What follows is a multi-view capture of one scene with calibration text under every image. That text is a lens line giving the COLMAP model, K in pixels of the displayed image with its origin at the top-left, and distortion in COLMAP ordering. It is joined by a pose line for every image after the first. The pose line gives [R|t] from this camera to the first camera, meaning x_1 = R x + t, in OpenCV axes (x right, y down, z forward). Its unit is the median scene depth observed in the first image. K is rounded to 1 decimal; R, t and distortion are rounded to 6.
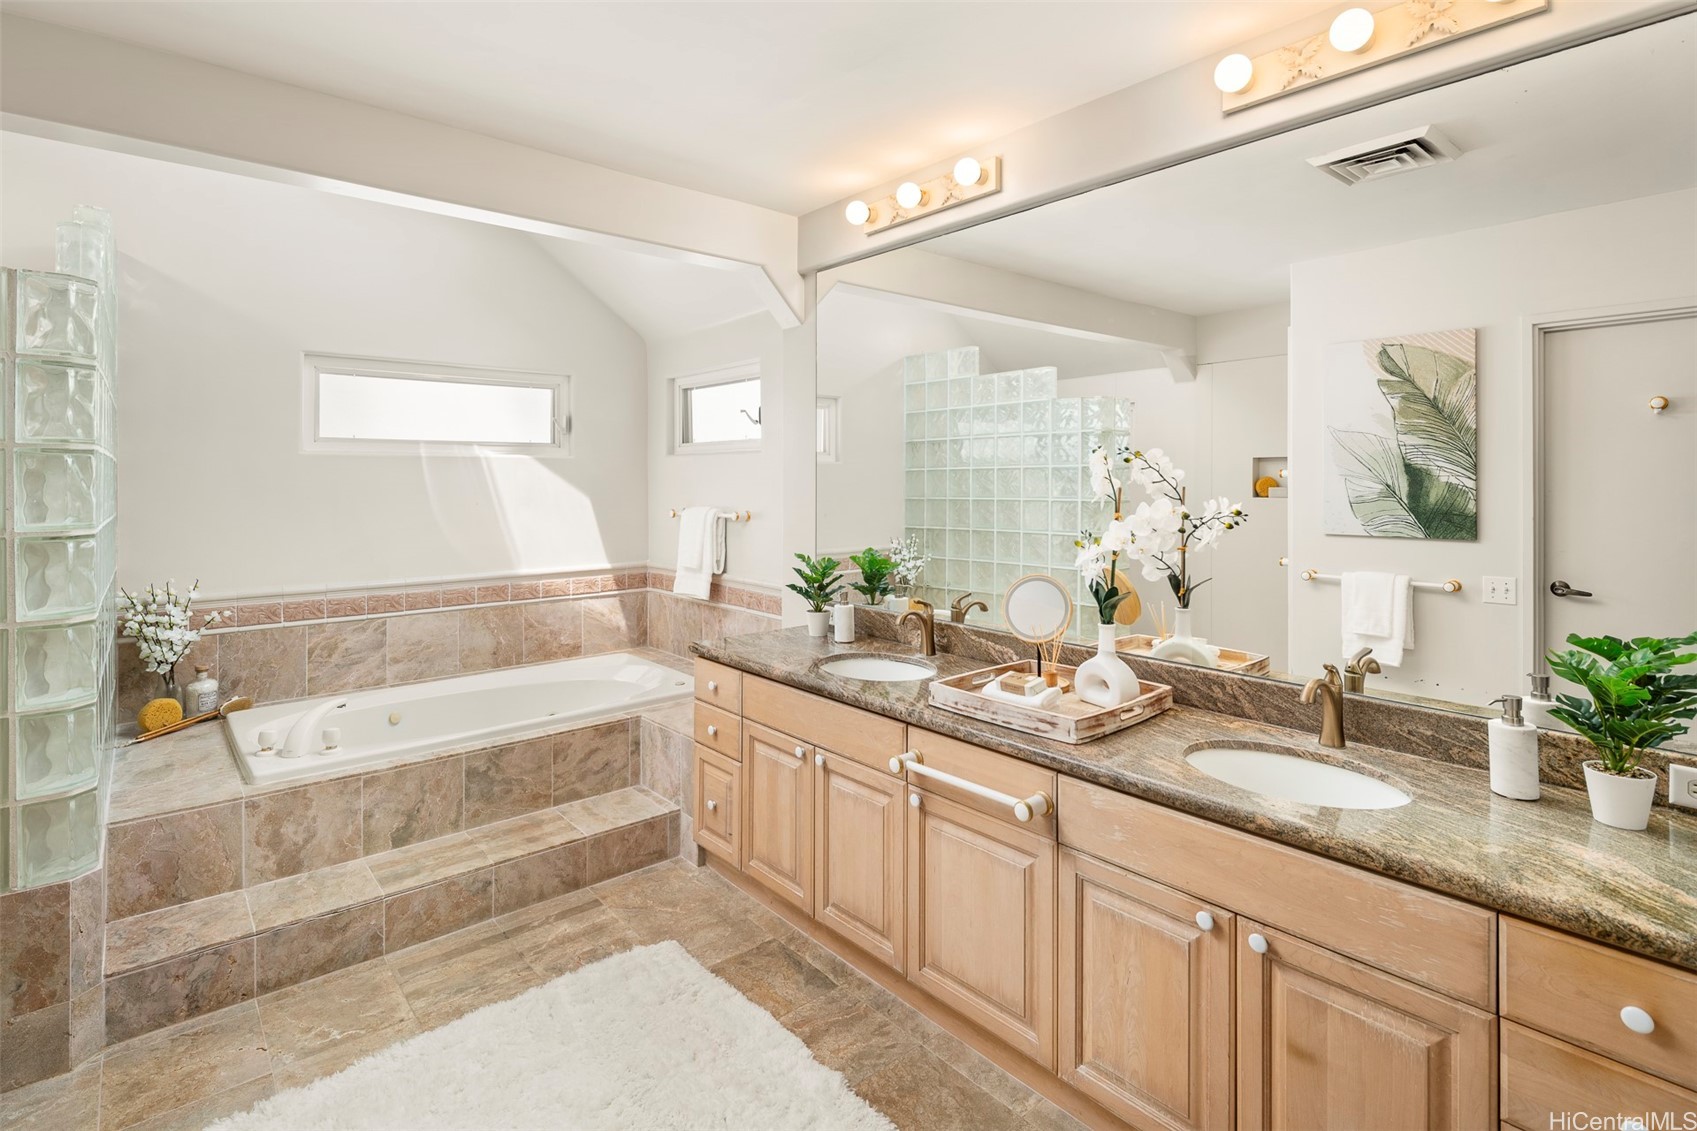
lens RADIAL K [[822.3, 0, 852.2], [0, 822.3, 471.5], [0, 0, 1]] dist [-0.015777, -0.000390]
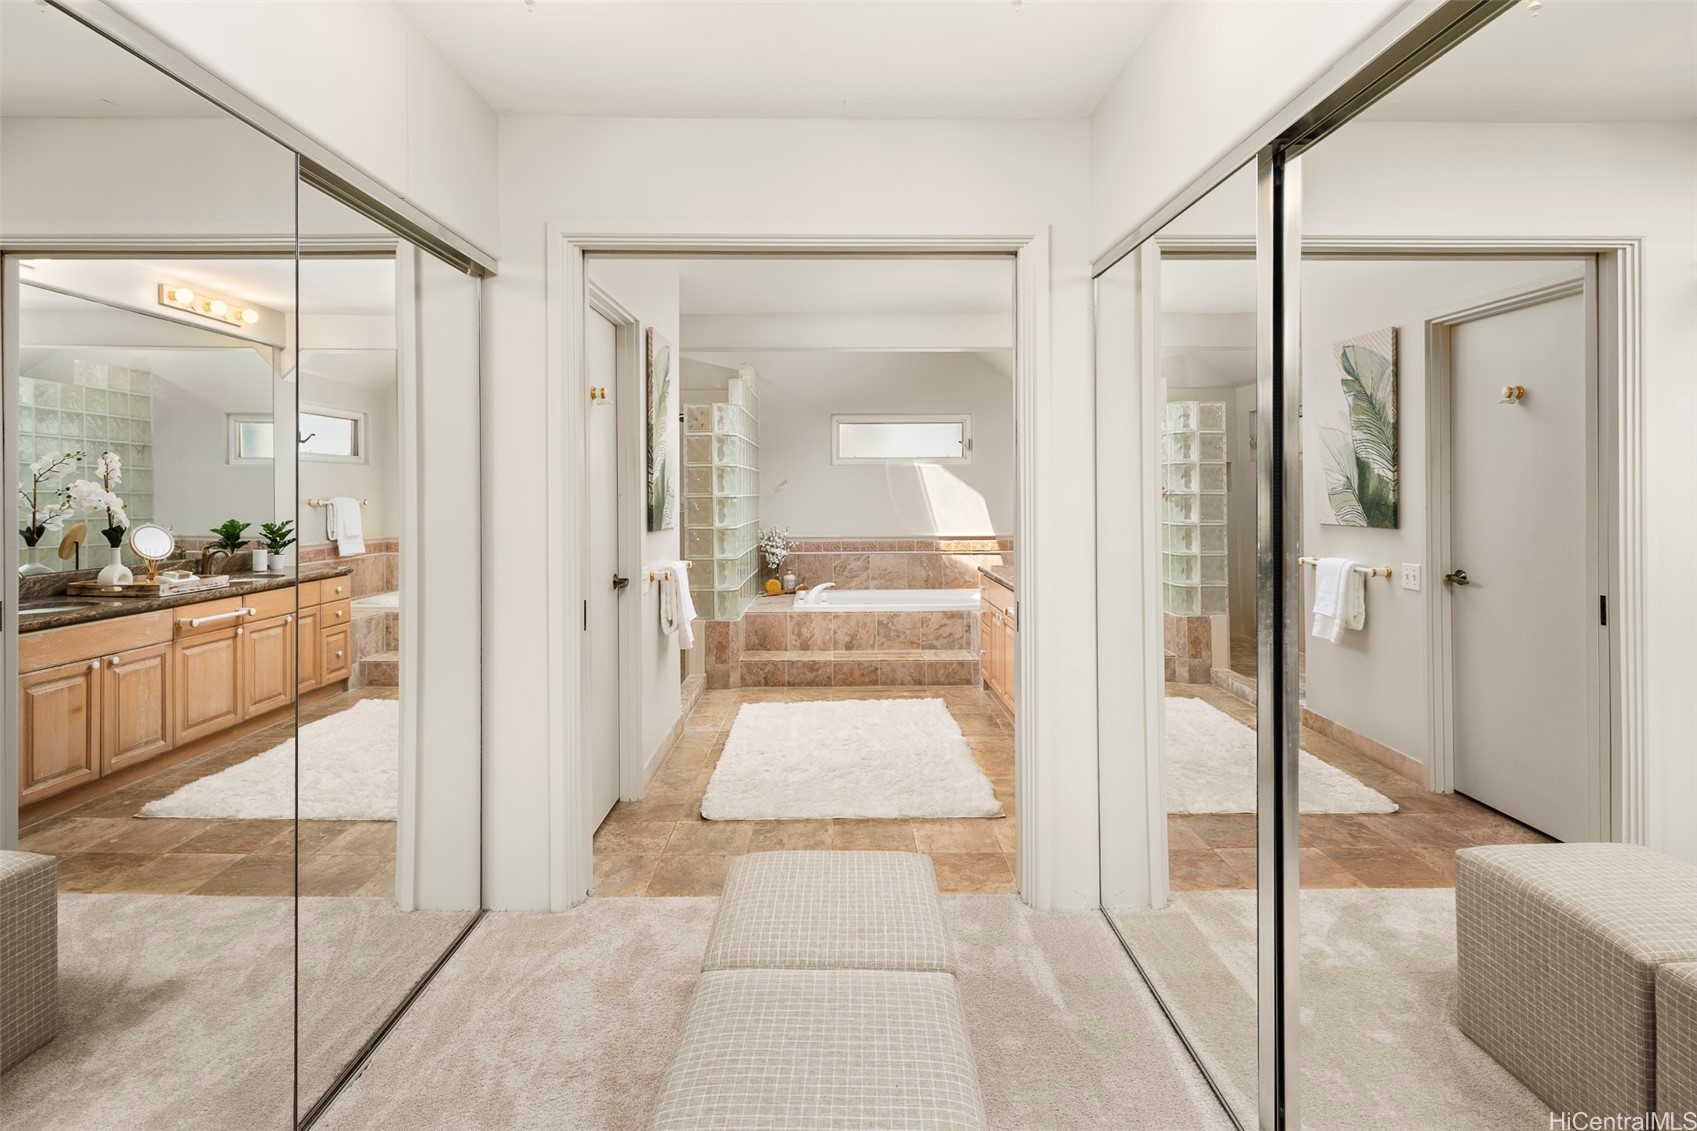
lens RADIAL K [[822.3, 0, 833.0], [0, 822.3, 480.7], [0, 0, 1]] dist [-0.015777, -0.000390]
pose [[0.759128, -0.002618, -0.650936, 0.735455], [0.007708, 0.999958, 0.004967, 0.004584], [0.650896, -0.008788, 0.759116, -0.589702]]
